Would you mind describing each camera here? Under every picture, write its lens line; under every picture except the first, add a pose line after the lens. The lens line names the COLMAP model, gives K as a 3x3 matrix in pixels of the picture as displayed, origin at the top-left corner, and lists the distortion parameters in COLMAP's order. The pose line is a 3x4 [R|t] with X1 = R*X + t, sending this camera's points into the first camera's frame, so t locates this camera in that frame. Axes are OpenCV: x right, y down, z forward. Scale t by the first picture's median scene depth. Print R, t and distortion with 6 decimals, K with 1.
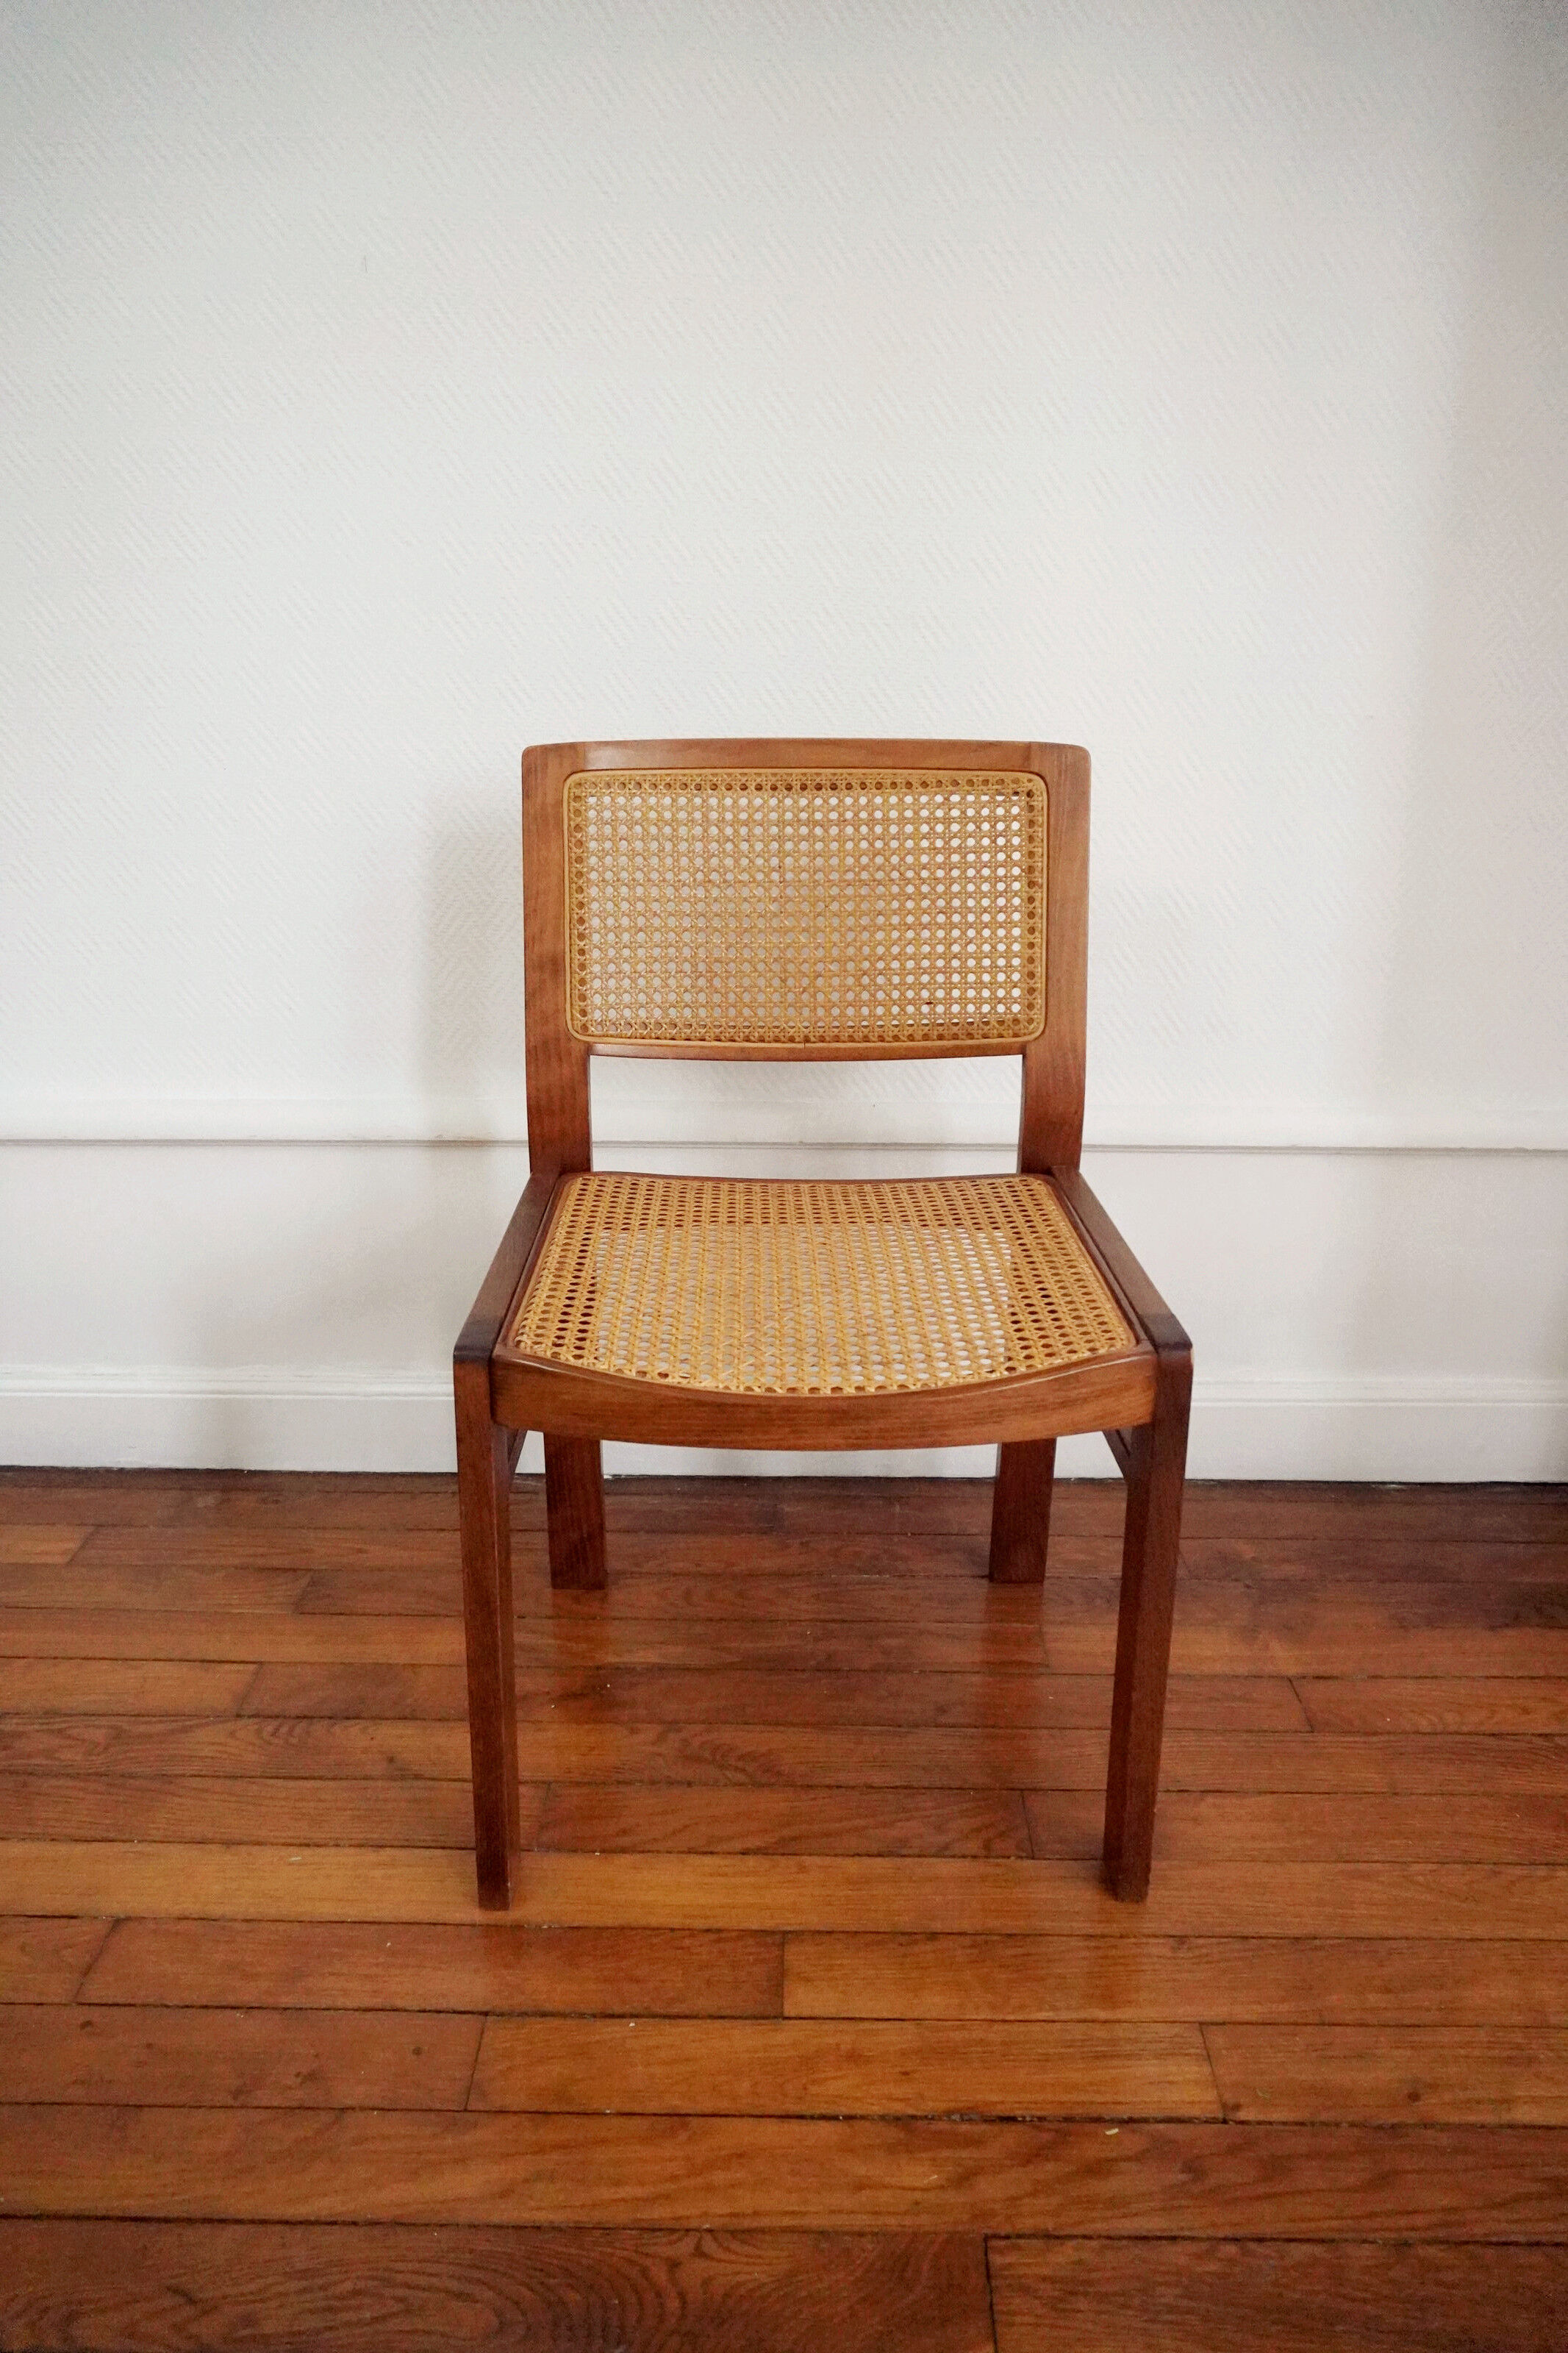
lens RADIAL K [[1557.3, 0, 776.6], [0, 1557.3, 1172.6], [0, 0, 1]] dist [-0.035132, 0.026743]
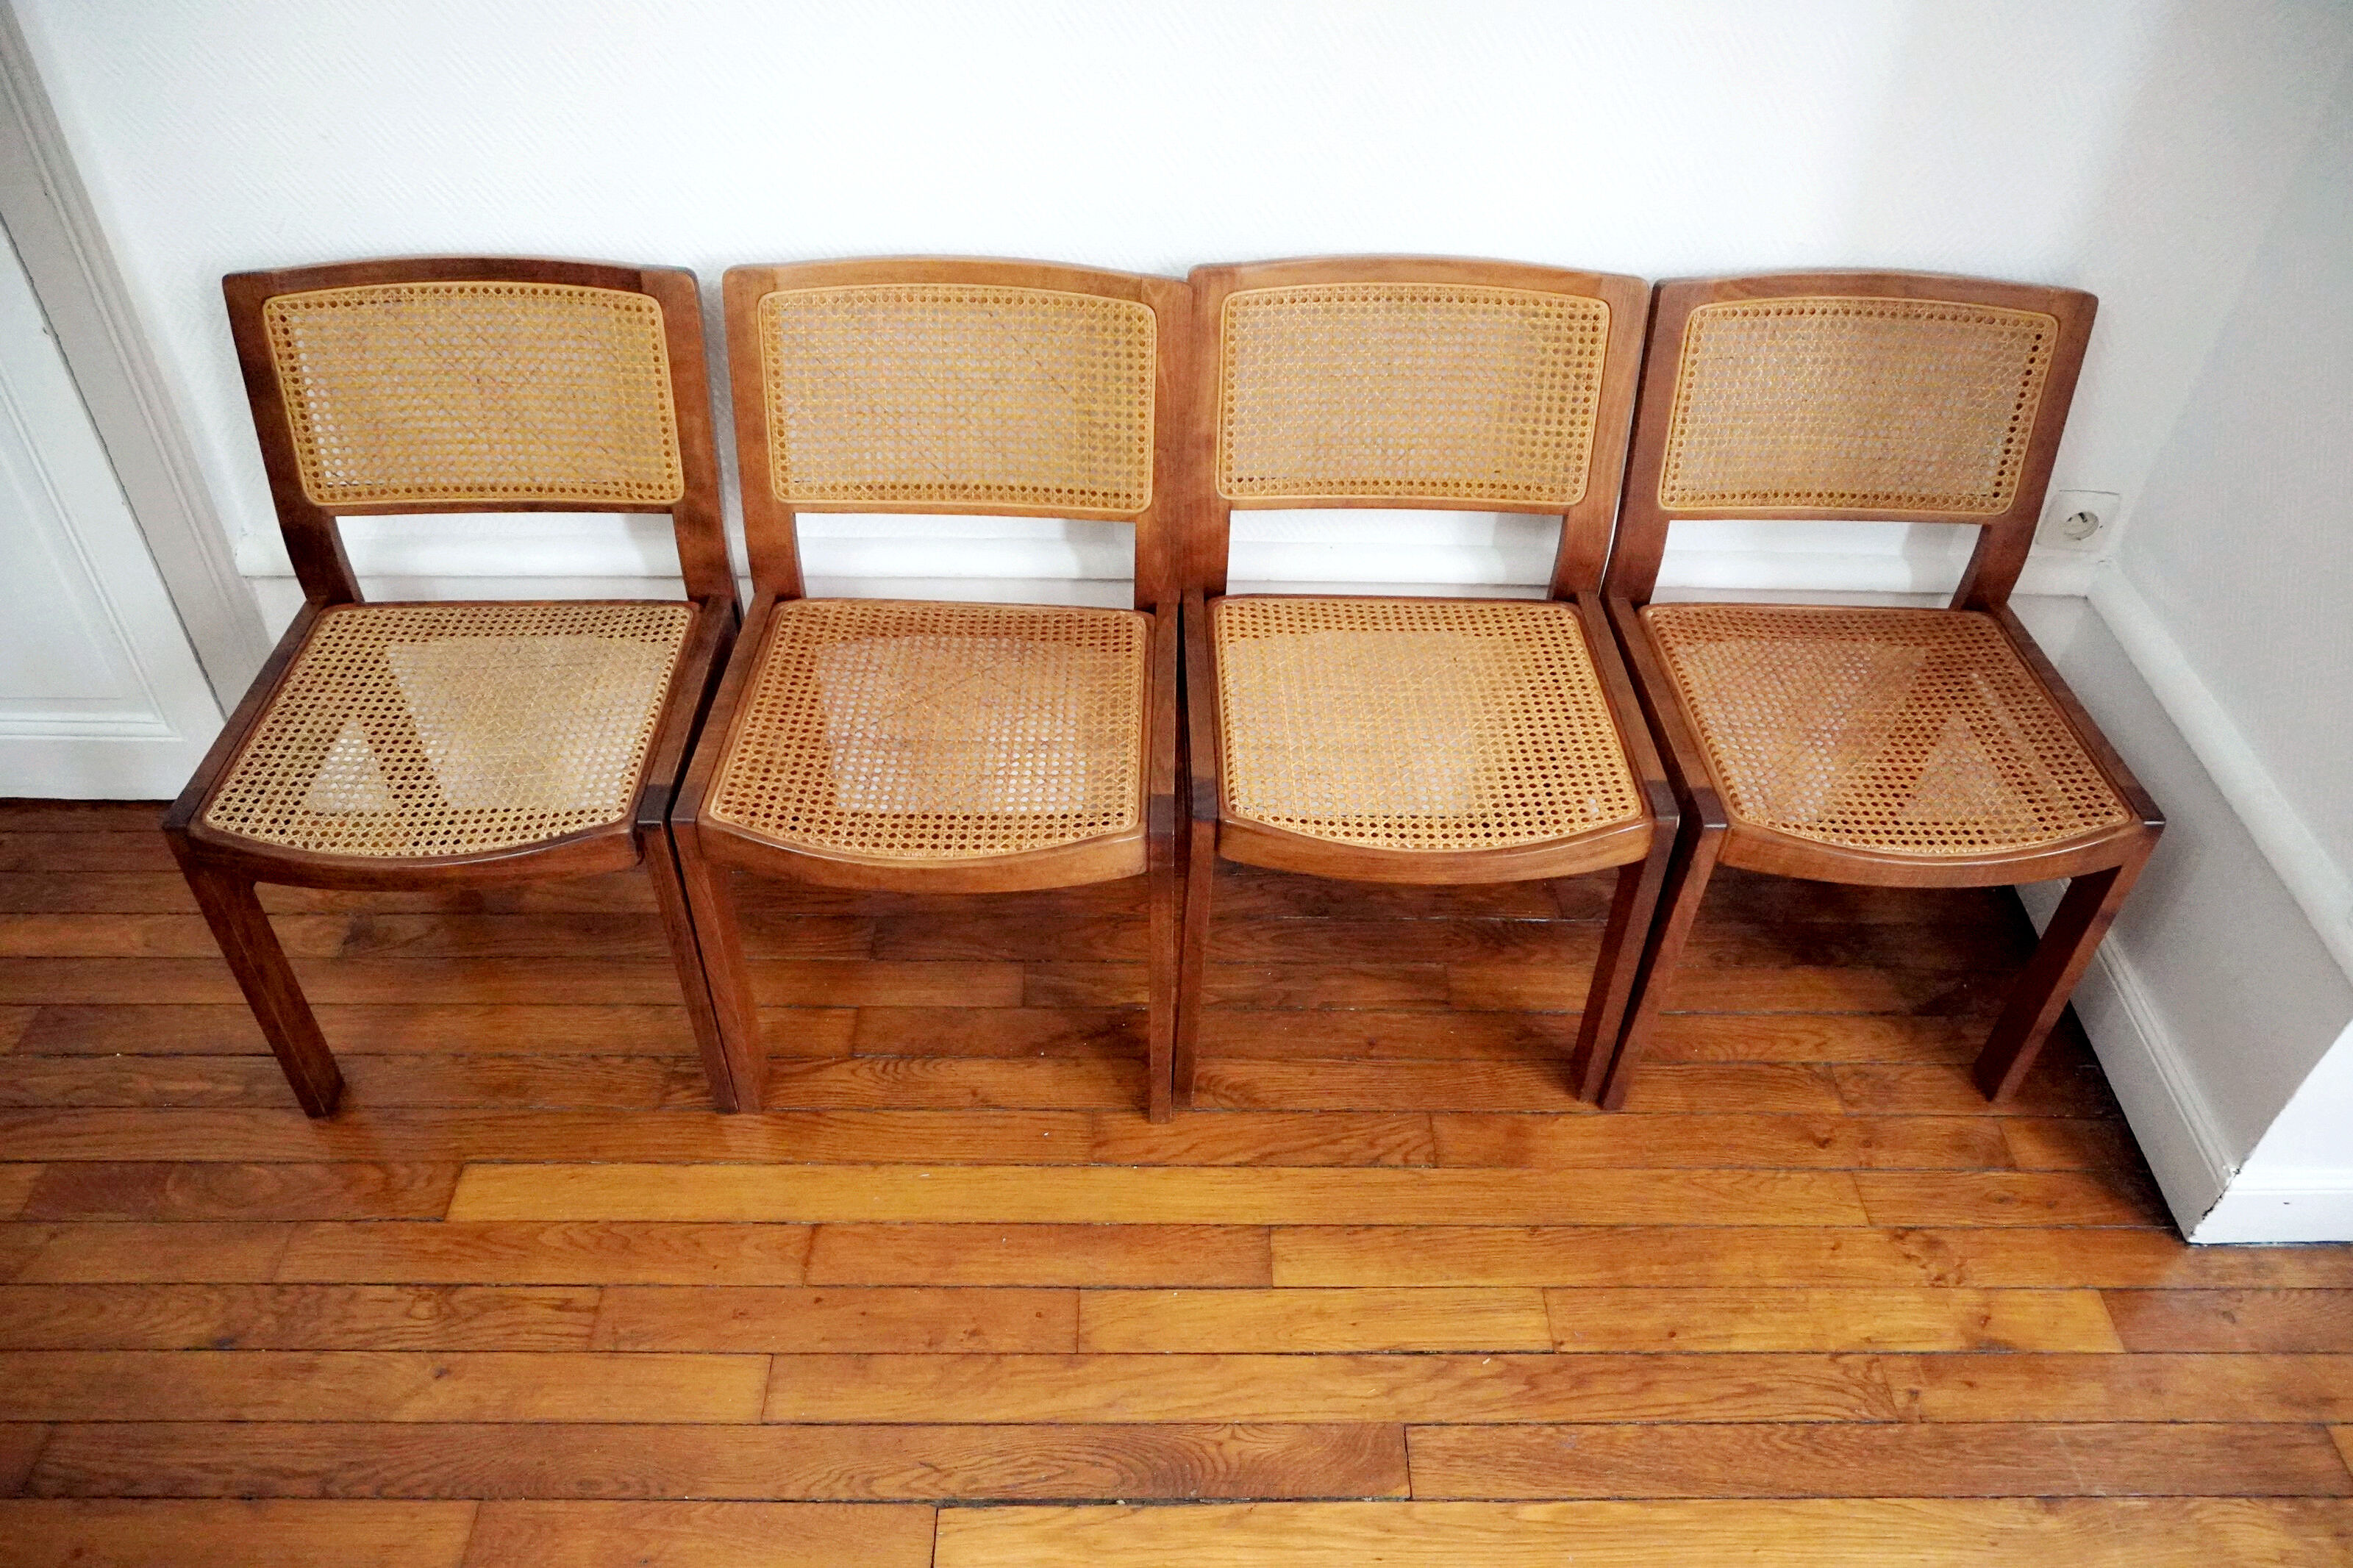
lens RADIAL K [[1654.3, 0, 1175.9], [0, 1654.3, 804.9], [0, 0, 1]] dist [-0.029825, 0.012649]
pose [[0.999447, -0.004057, 0.032995, -0.140926], [-0.009403, 0.917495, 0.397635, -0.529338], [-0.031886, -0.397726, 0.916950, -0.300605]]
